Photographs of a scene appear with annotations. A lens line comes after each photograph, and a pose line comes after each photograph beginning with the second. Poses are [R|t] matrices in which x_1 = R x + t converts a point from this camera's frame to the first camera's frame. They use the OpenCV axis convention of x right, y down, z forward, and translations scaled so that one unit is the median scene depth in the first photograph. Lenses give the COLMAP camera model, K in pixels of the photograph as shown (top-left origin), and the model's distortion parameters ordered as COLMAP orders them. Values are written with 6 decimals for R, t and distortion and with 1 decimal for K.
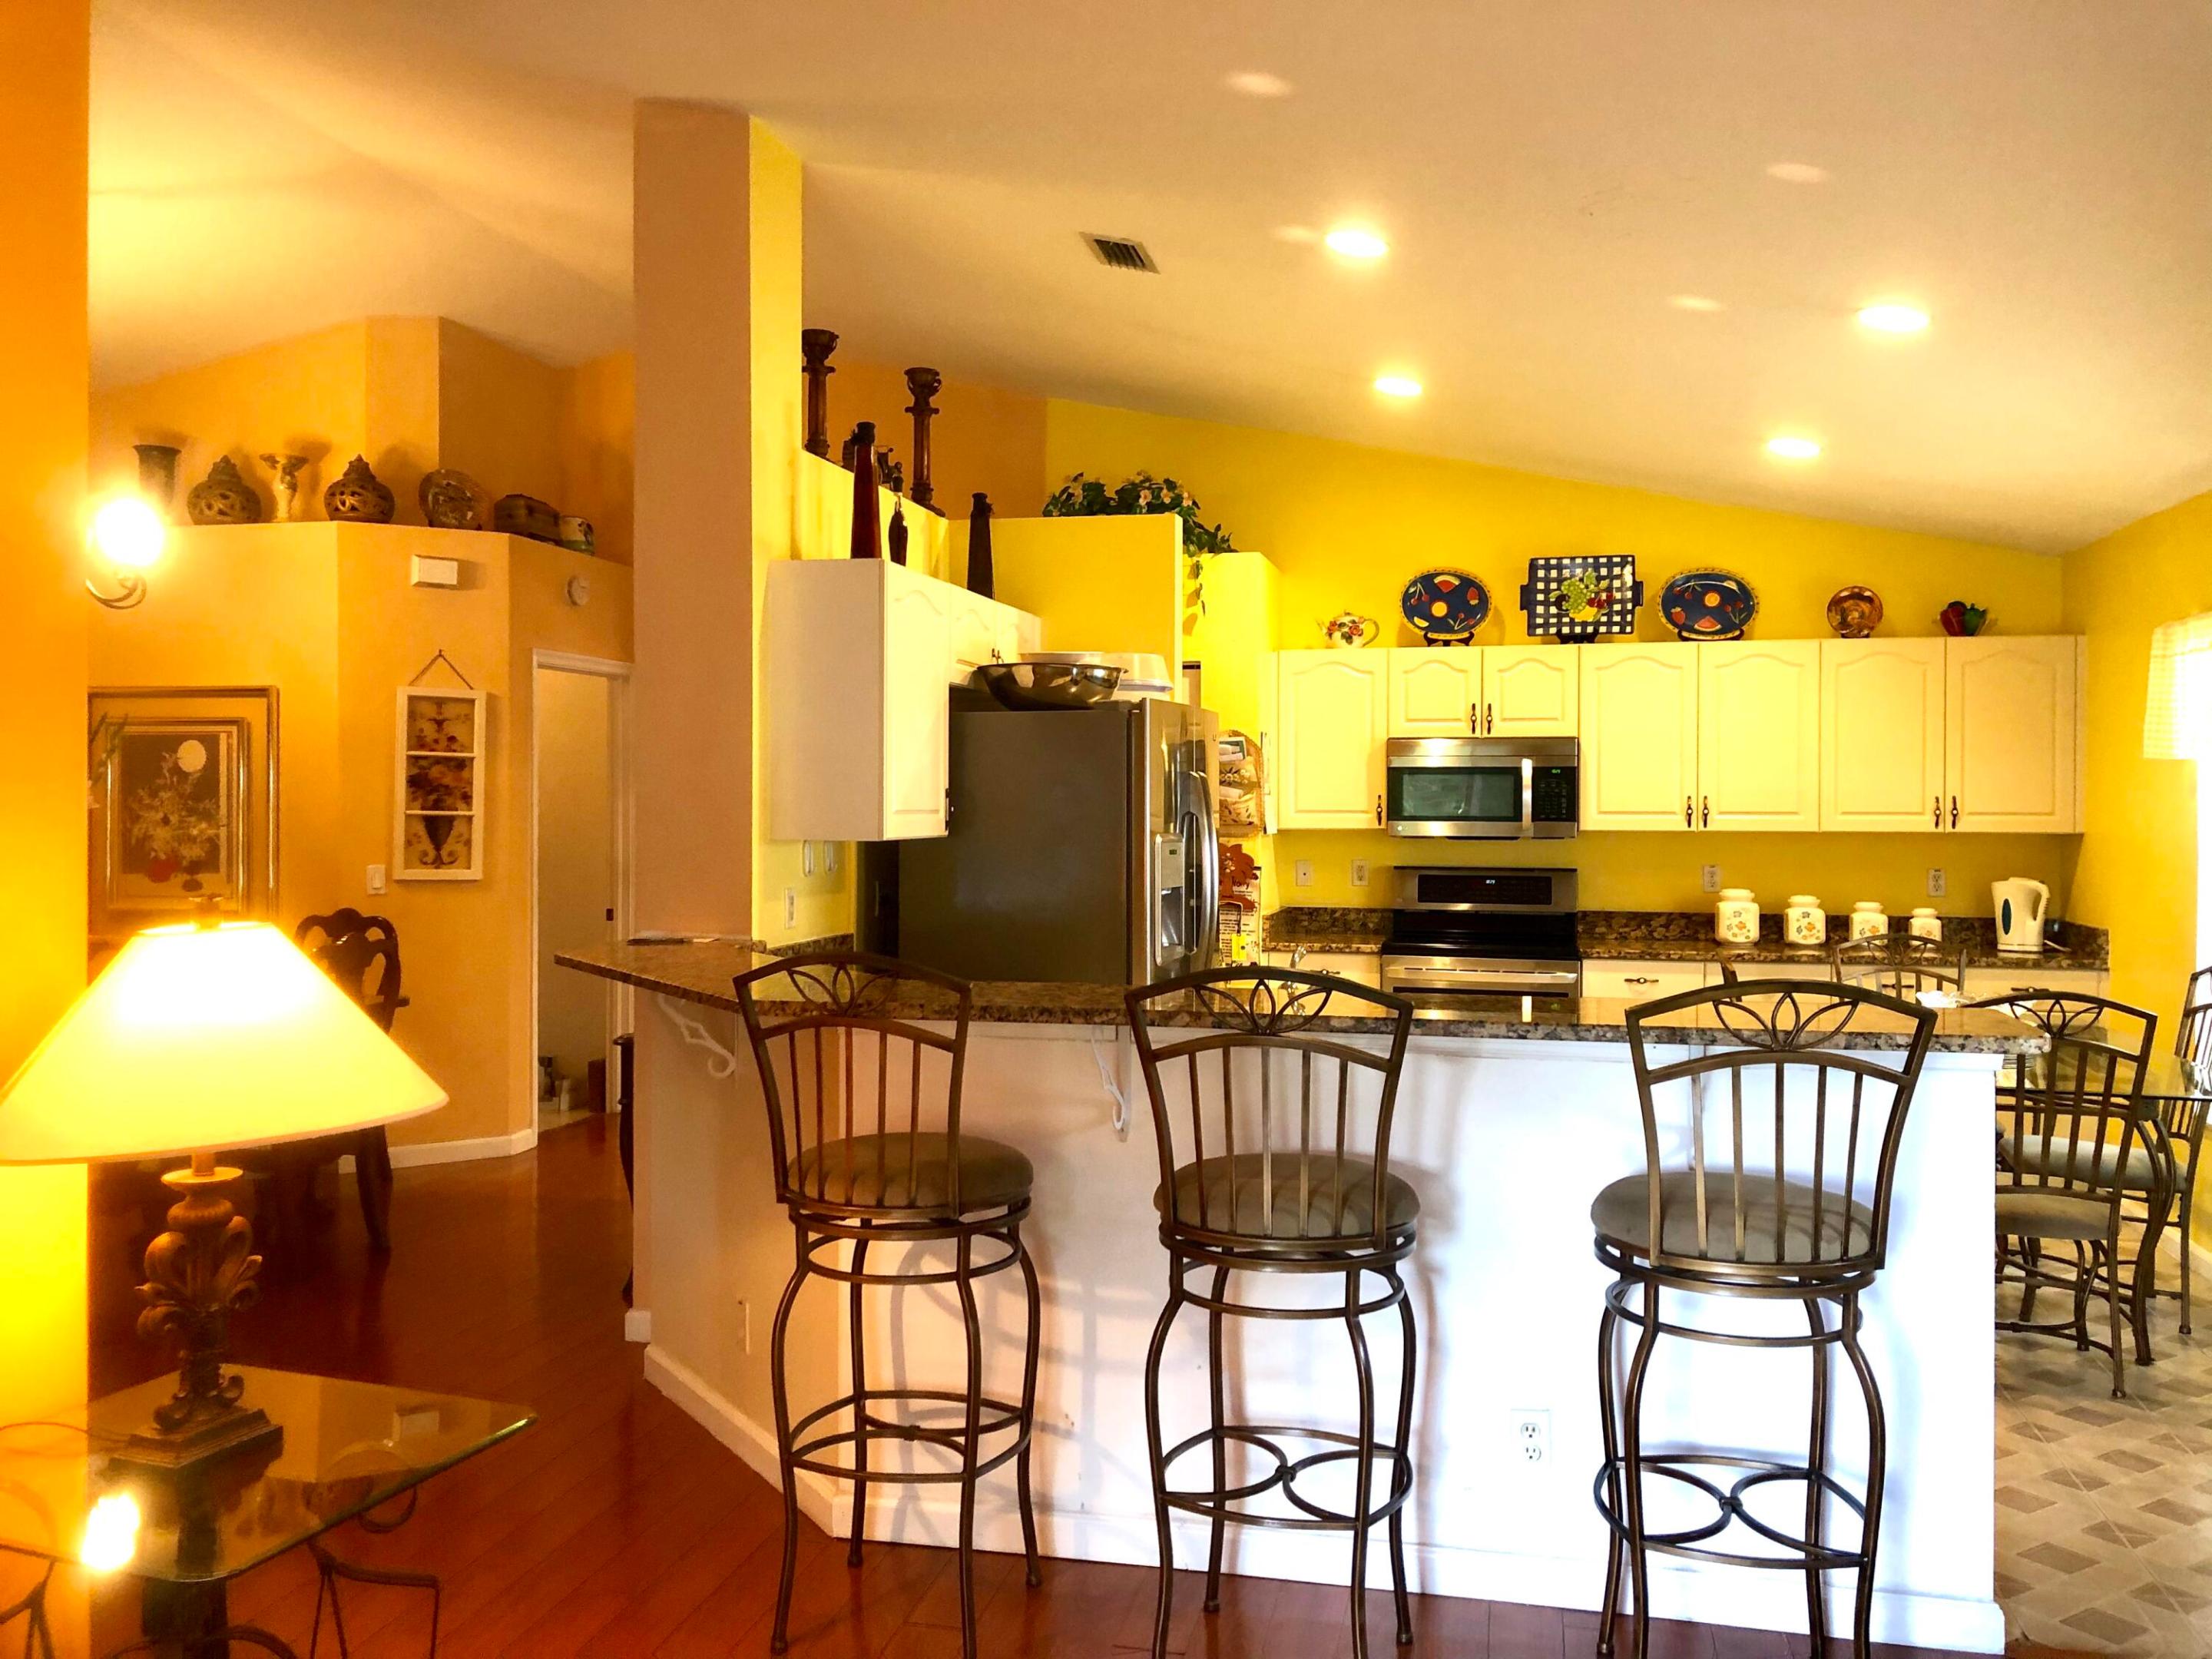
lens RADIAL K [[1840.8, 0, 1106.0], [0, 1840.8, 829.5], [0, 0, 1]] dist [0.046925, -0.001131]
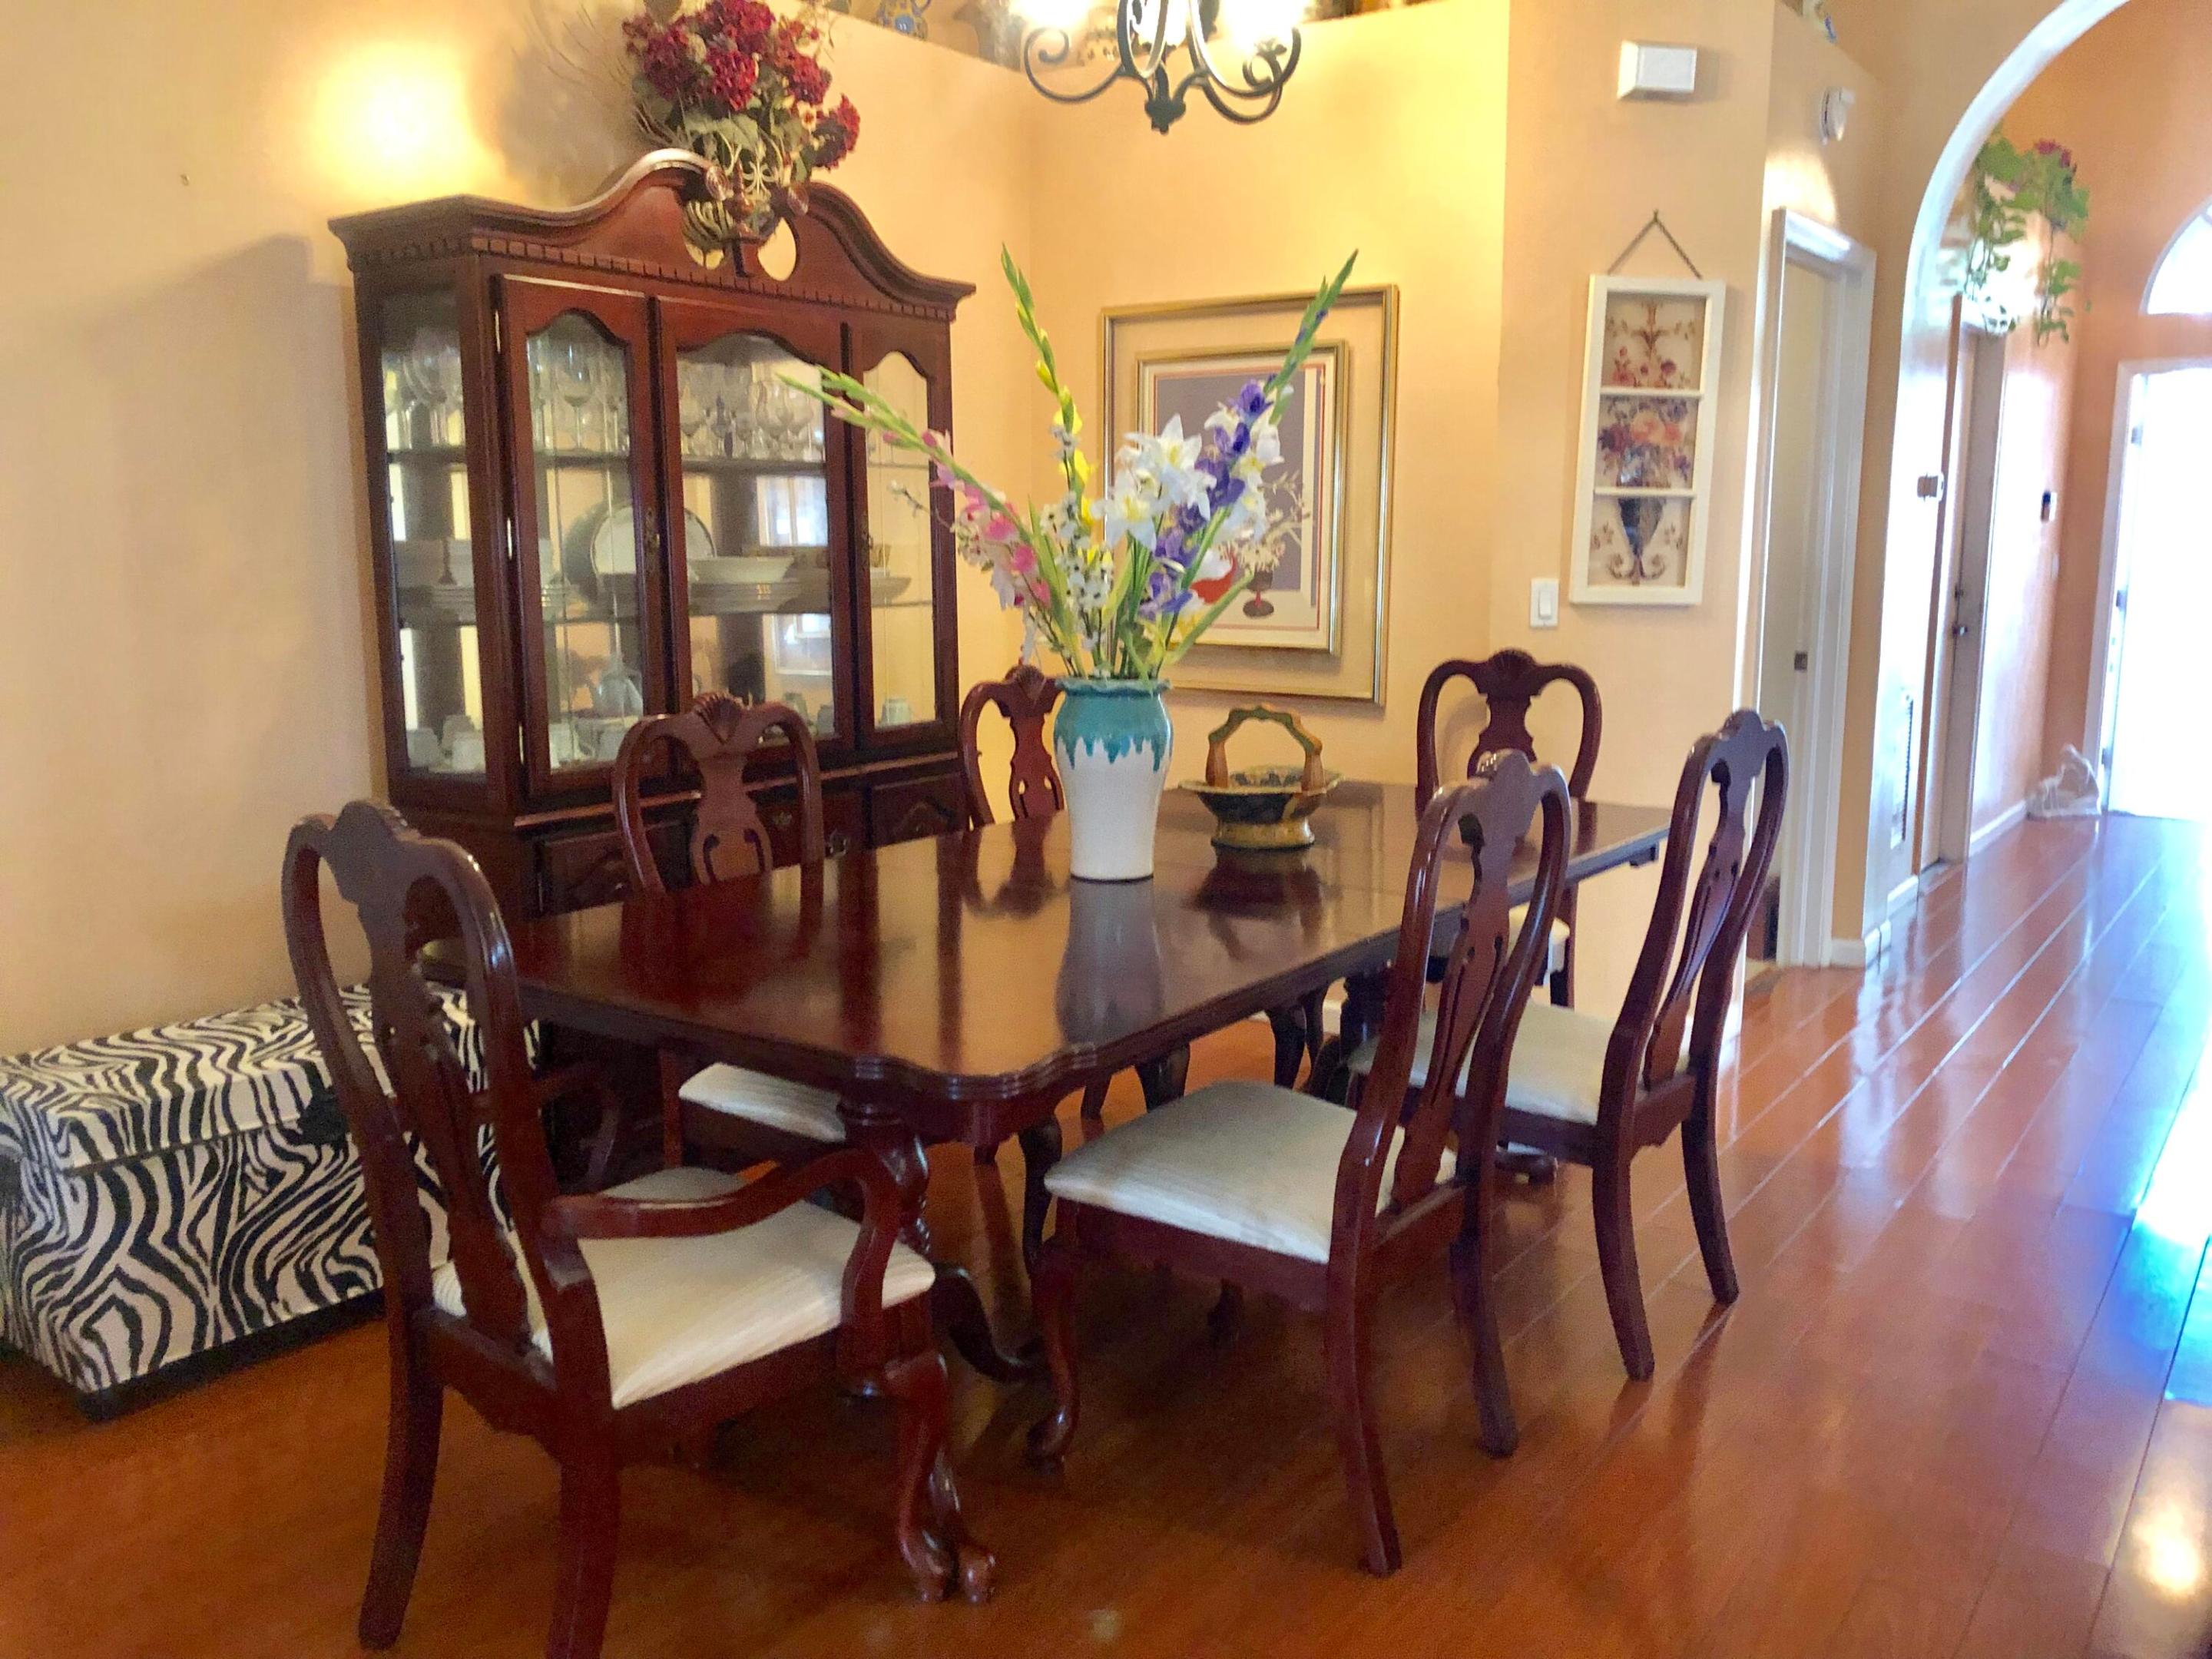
lens RADIAL K [[1840.8, 0, 1106.0], [0, 1840.8, 829.5], [0, 0, 1]] dist [0.046925, -0.001131]
pose [[0.932354, 0.056007, -0.357182, -0.302018], [-0.003569, 0.989306, 0.145809, 0.012564], [0.361529, -0.134670, 0.922584, 0.365144]]
